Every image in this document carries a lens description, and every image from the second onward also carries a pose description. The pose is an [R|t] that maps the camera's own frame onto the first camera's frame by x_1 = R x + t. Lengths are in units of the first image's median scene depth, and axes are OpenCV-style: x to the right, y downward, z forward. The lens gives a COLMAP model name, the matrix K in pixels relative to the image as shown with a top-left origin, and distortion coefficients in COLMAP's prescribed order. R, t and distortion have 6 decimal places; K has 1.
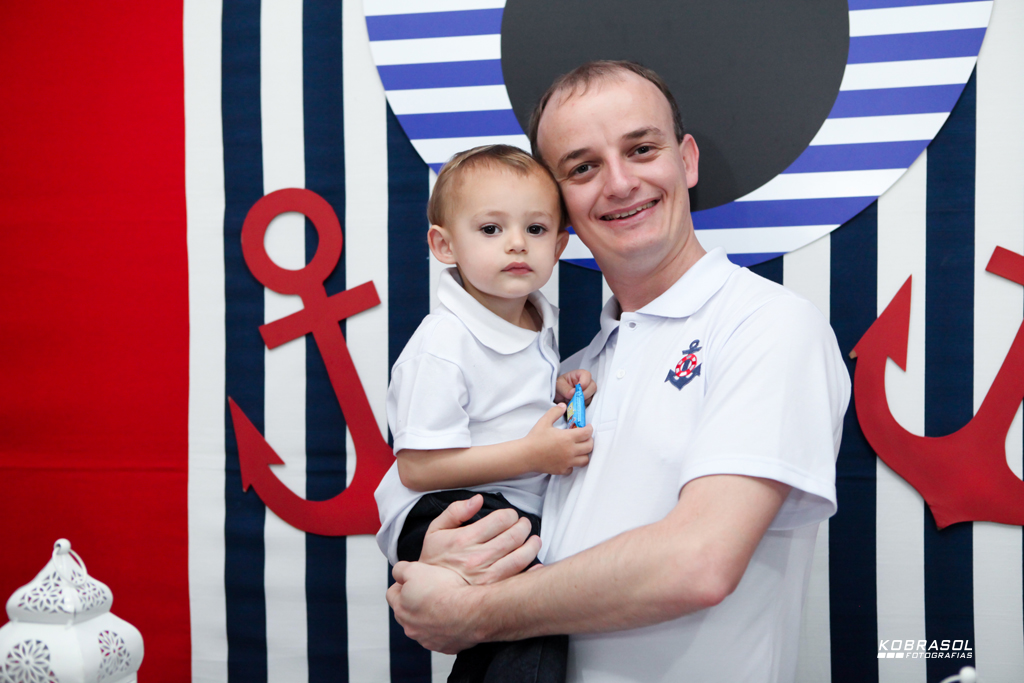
lens RADIAL K [[1506.4, 0, 512.0], [0, 1506.4, 341.5], [0, 0, 1]] dist [0.033388, 0.035202]
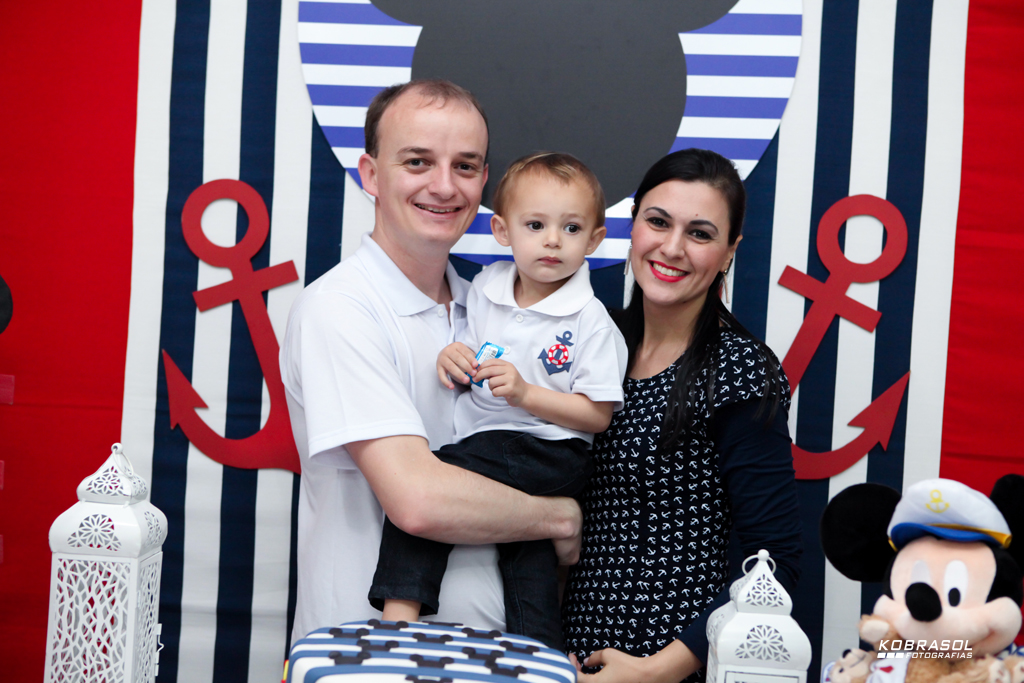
lens RADIAL K [[1597.0, 0, 512.0], [0, 1597.0, 341.5], [0, 0, 1]] dist [0.020394, 0.039395]
pose [[0.985628, 0.055913, 0.159411, -0.119355], [-0.057373, 0.998342, 0.004565, 0.009041], [-0.158891, -0.013645, 0.987202, -0.299788]]
